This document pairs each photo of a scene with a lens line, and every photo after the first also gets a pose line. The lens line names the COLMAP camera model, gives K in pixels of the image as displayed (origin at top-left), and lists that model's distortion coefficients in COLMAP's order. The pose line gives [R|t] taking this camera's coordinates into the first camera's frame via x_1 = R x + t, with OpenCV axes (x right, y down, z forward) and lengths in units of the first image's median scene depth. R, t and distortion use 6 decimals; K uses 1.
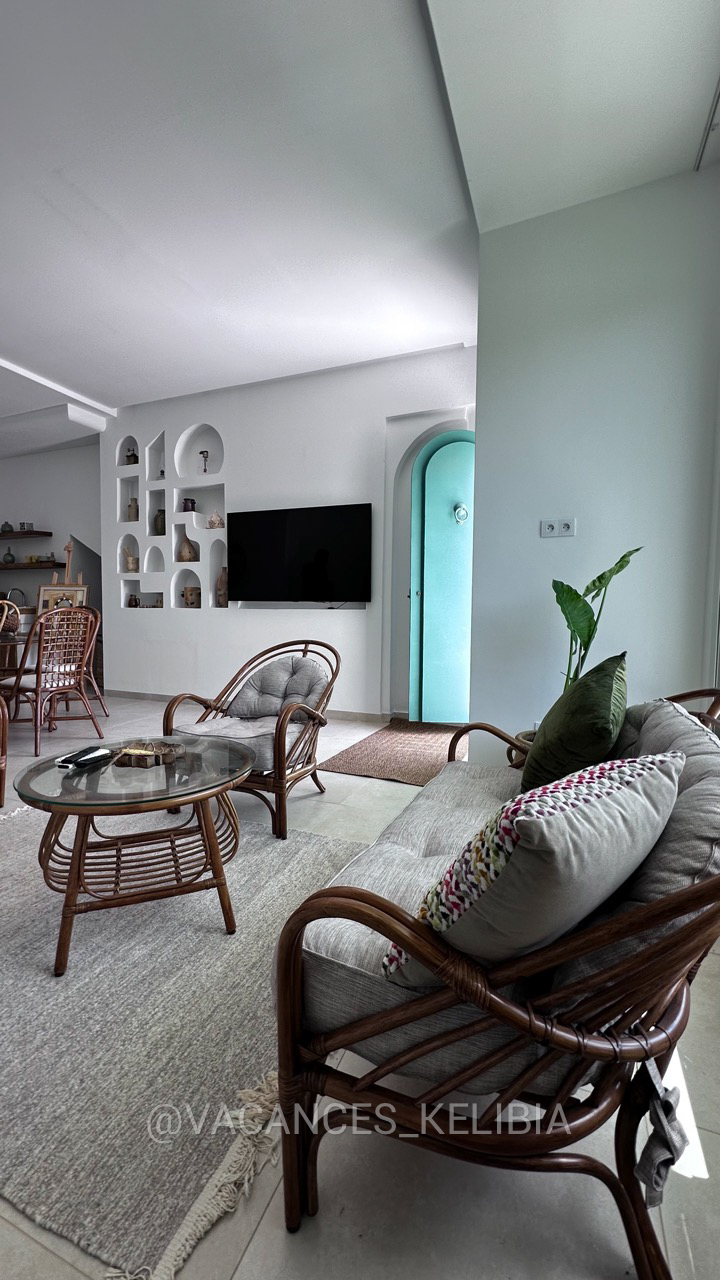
lens RADIAL K [[508.9, 0, 360.0], [0, 508.9, 640.0], [0, 0, 1]] dist [-0.007212, 0.000905]
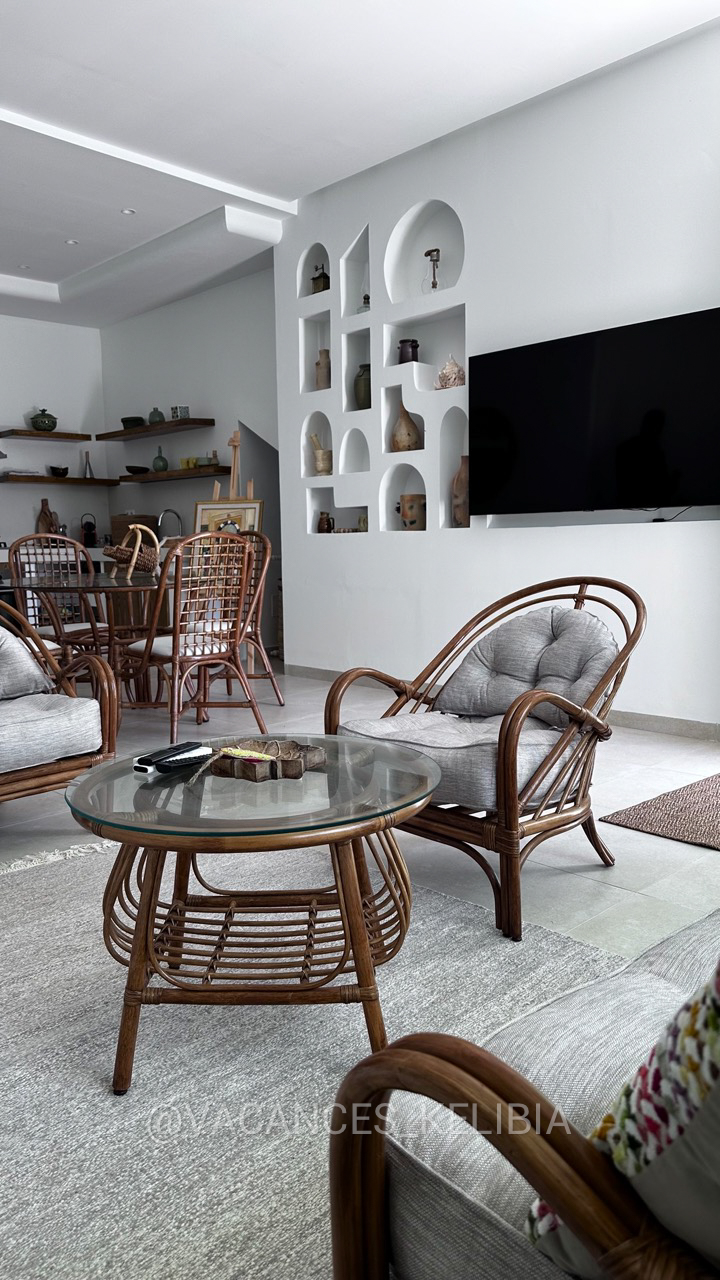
lens RADIAL K [[893.9, 0, 364.3], [0, 893.9, 632.5], [0, 0, 1]] dist [0.095558, -0.158602]
pose [[0.914641, 0.016979, -0.403910, 0.068022], [0.000634, 0.999056, 0.043434, 0.018083], [0.404267, -0.039983, 0.913767, 0.055085]]
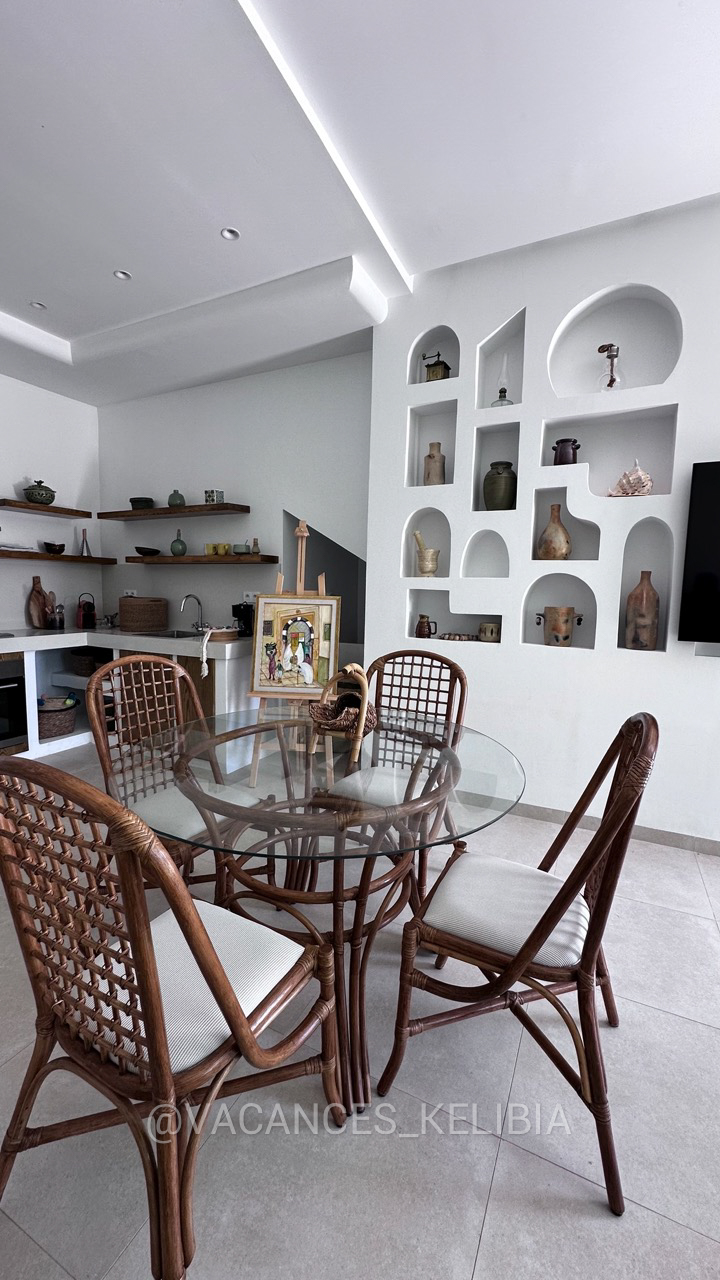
lens RADIAL K [[508.9, 0, 360.0], [0, 508.9, 640.0], [0, 0, 1]] dist [-0.007212, 0.000905]
pose [[0.997332, 0.017291, -0.070924, -0.926414], [-0.014929, 0.999321, 0.033693, -0.152943], [0.071458, -0.032544, 0.996913, 0.820026]]
